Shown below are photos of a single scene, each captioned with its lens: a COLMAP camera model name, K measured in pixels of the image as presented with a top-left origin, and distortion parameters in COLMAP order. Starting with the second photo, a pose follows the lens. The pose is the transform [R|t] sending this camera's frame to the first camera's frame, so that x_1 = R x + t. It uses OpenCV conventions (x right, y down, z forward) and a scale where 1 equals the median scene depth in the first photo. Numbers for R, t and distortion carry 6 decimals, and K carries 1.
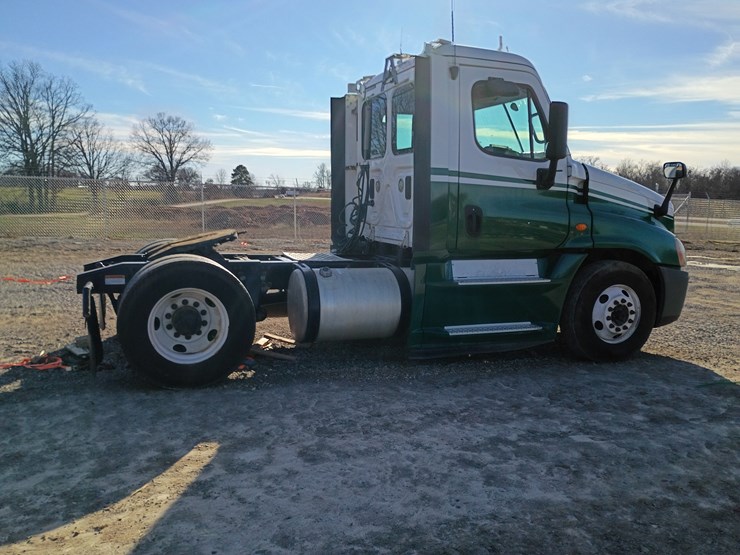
lens RADIAL K [[638.4, 0, 370.0], [0, 638.4, 277.5], [0, 0, 1]] dist [0.069695, -0.063631]
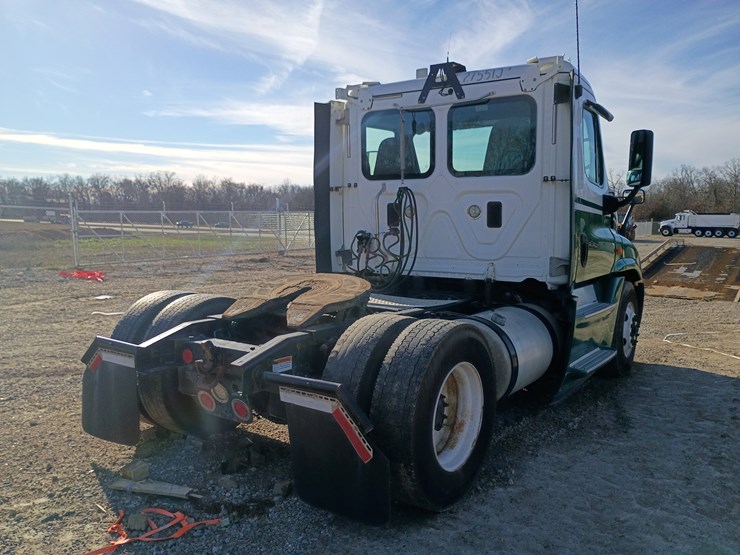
lens RADIAL K [[641.5, 0, 362.3], [0, 641.5, 274.3], [0, 0, 1]] dist [0.059428, -0.068612]
pose [[0.819416, -0.062511, 0.569780, -0.594763], [0.077617, 0.996981, -0.002243, -0.068304], [-0.567920, 0.046063, 0.821794, 0.368906]]
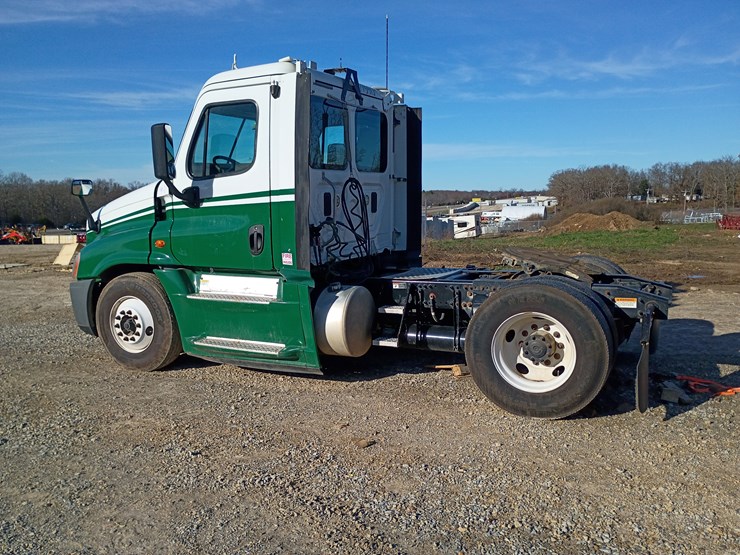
lens RADIAL K [[634.1, 0, 365.4], [0, 634.1, 278.2], [0, 0, 1]] dist [0.068170, -0.066638]
pose [[-0.680466, -0.095662, 0.726509, -0.752056], [0.096231, 0.971190, 0.218012, -0.252627], [-0.726434, 0.218263, -0.651656, 1.746484]]
